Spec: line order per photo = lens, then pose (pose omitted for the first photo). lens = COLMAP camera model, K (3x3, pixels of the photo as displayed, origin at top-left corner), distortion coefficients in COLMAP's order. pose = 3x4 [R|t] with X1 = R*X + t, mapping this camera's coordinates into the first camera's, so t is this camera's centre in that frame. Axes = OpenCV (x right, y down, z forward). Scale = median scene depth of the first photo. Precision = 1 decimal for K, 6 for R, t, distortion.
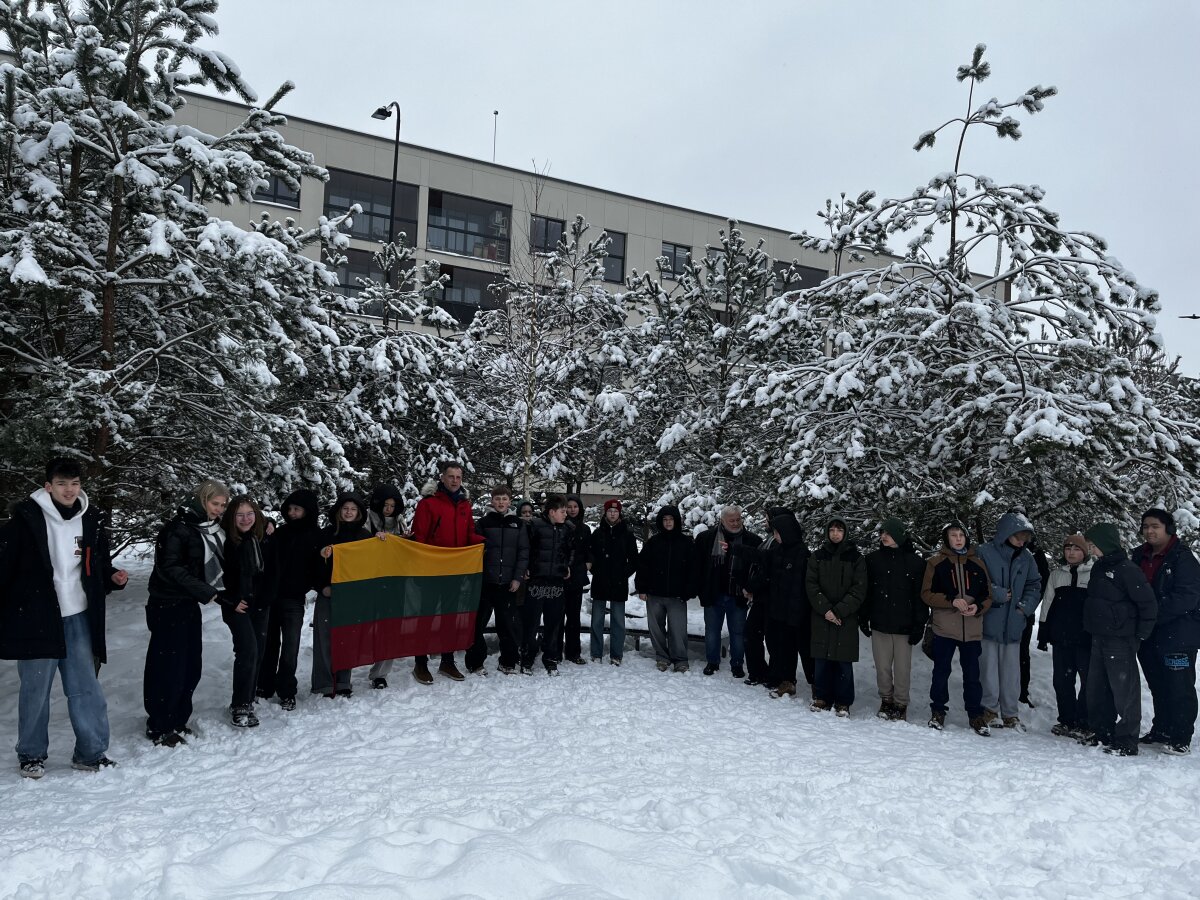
lens RADIAL K [[904.3, 0, 602.0], [0, 904.3, 469.7], [0, 0, 1]] dist [0.087929, -0.104363]
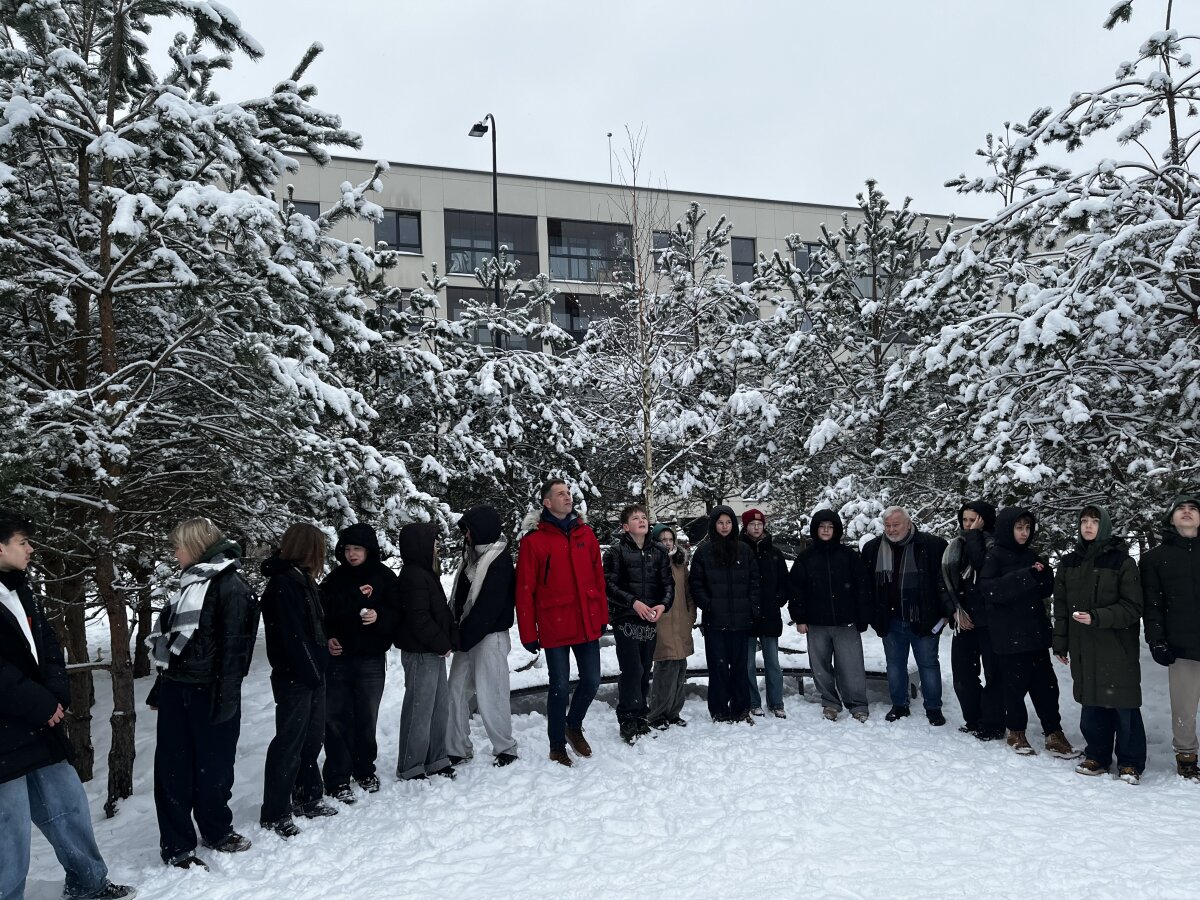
lens RADIAL K [[904.3, 0, 602.0], [0, 904.3, 469.7], [0, 0, 1]] dist [0.087929, -0.104363]
pose [[0.982227, -0.090114, -0.164650, 0.011789], [0.084616, 0.995605, -0.040125, 0.012983], [0.167542, 0.025479, 0.985536, 0.121687]]
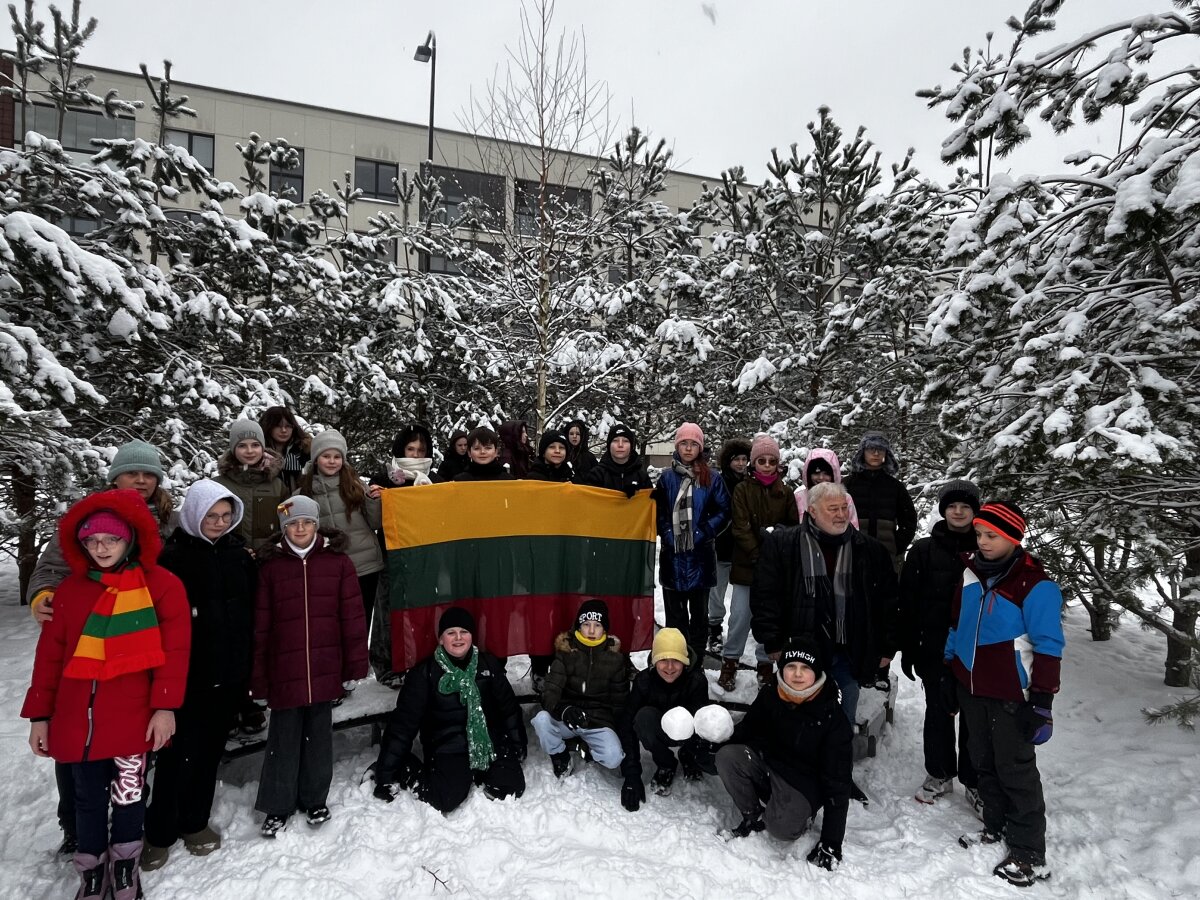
lens RADIAL K [[704.8, 0, 596.1], [0, 704.8, 436.1], [0, 0, 1]] dist [-0.003250, -0.001500]
pose [[0.989896, -0.030548, -0.138469, 0.024951], [0.030955, 0.999520, 0.000785, 0.007368], [0.138378, -0.005063, 0.990367, 0.397743]]
